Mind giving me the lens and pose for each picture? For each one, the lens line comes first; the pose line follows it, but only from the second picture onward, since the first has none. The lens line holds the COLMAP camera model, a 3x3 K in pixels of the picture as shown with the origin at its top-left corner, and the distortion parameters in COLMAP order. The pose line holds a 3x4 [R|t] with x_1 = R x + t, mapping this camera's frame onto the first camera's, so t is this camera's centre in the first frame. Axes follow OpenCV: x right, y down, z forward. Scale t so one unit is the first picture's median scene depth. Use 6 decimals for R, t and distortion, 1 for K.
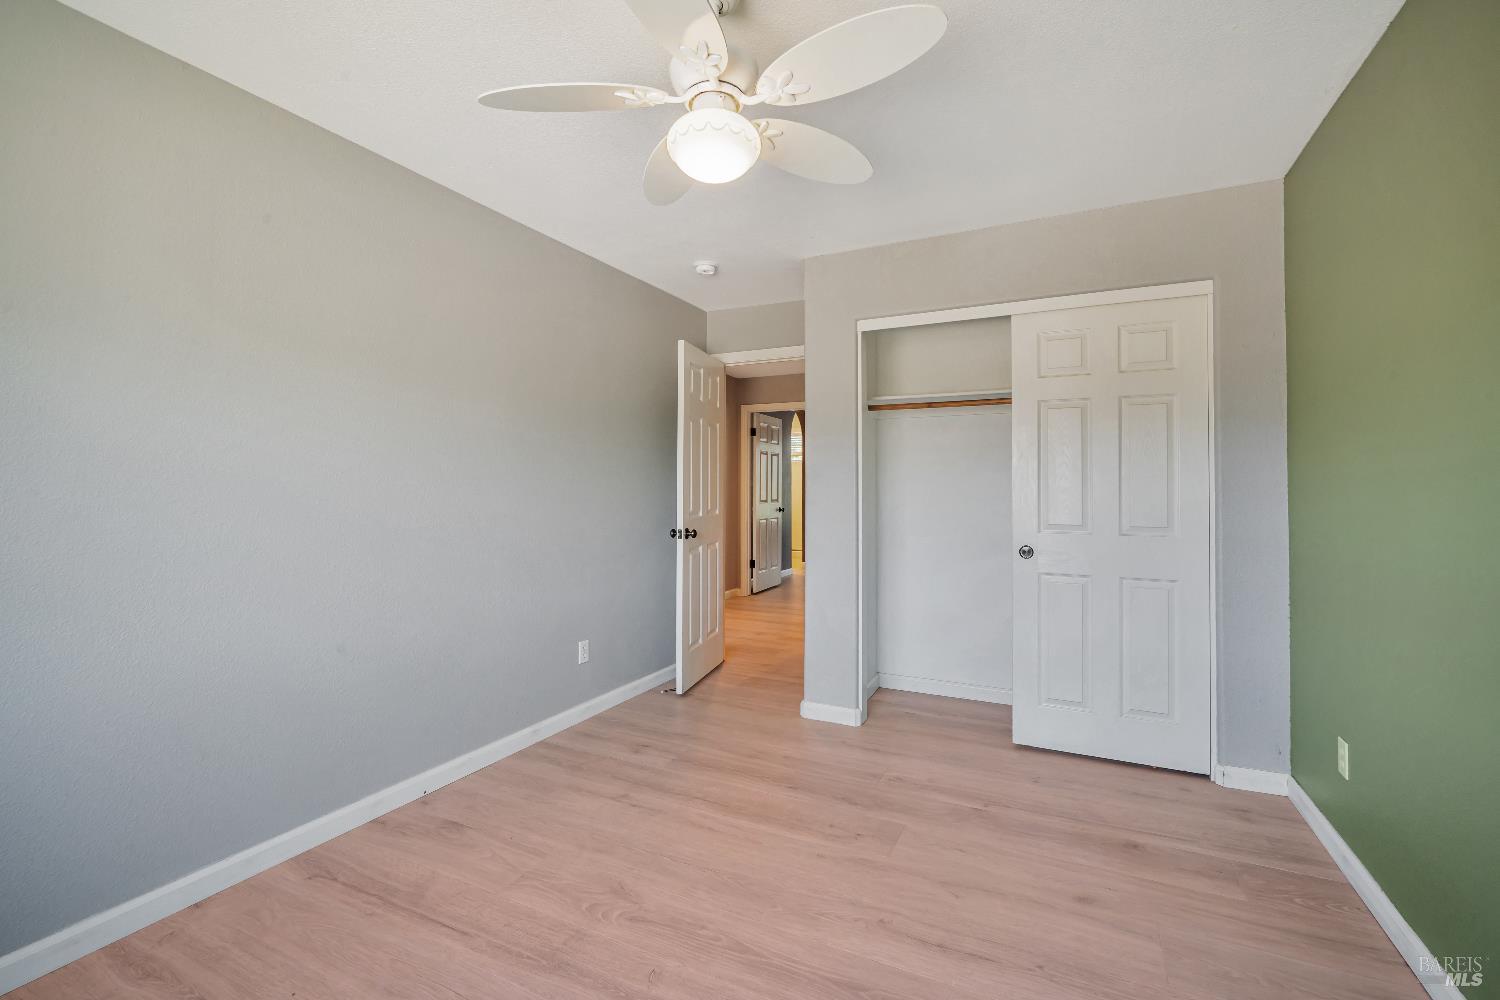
lens RADIAL K [[654.4, 0, 749.8], [0, 654.4, 486.0], [0, 0, 1]] dist [-0.013513, 0.003595]
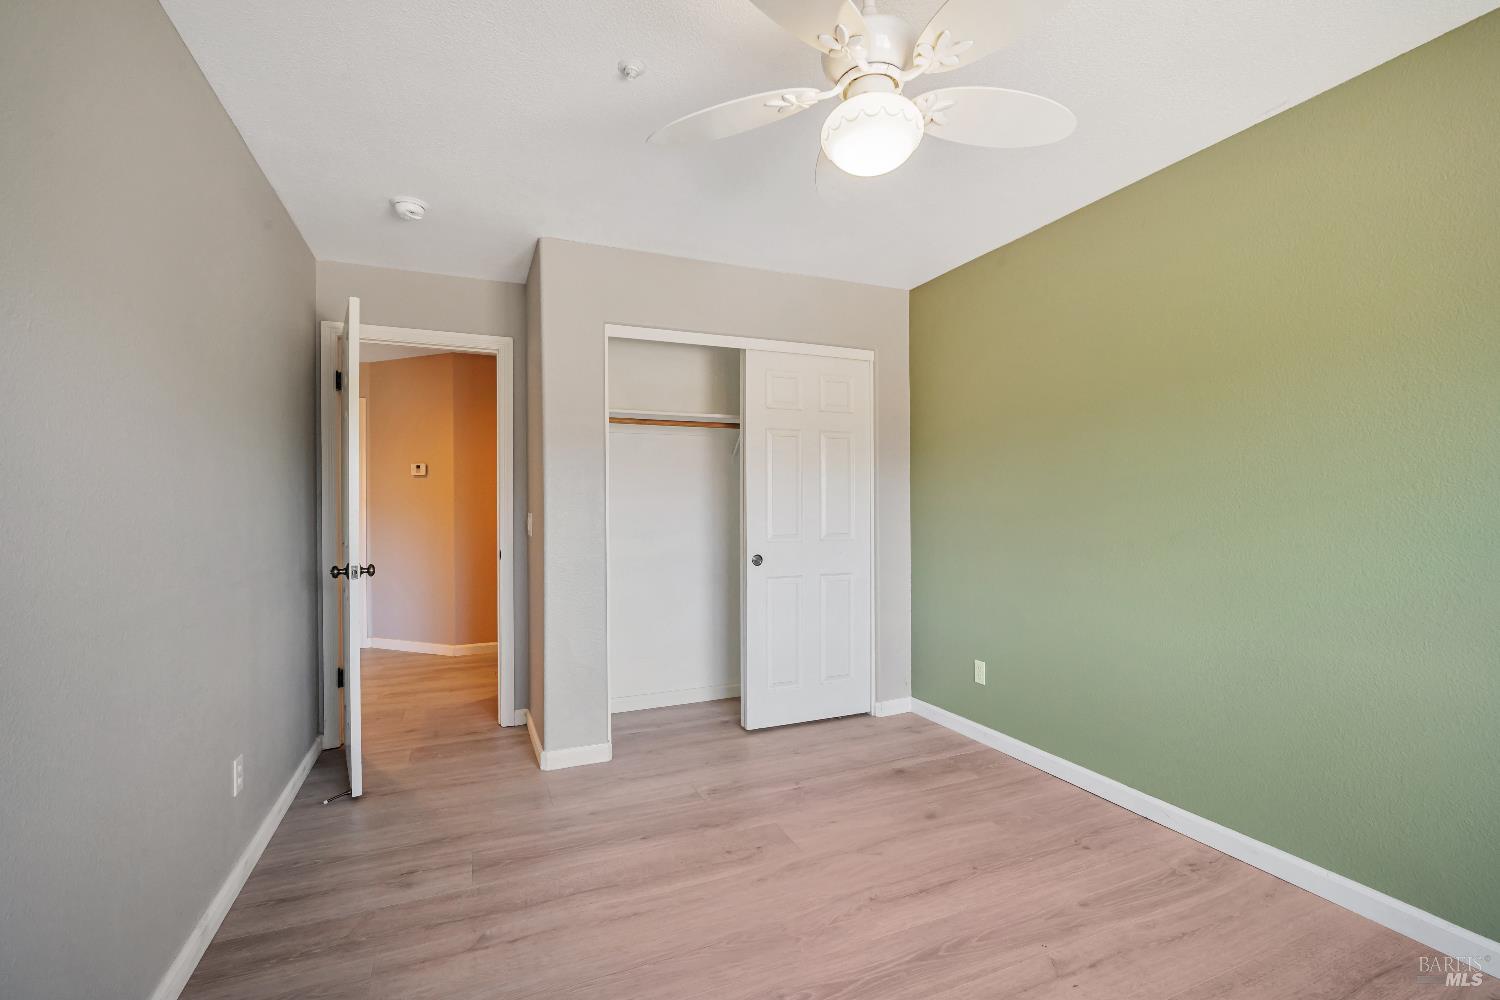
lens RADIAL K [[654.4, 0, 750.2], [0, 654.4, 510.0], [0, 0, 1]] dist [-0.013513, 0.003595]
pose [[0.647877, -0.012114, 0.761648, -0.523624], [0.004593, 0.999917, 0.011997, 0.000091], [-0.761731, -0.004274, 0.647879, 0.310748]]
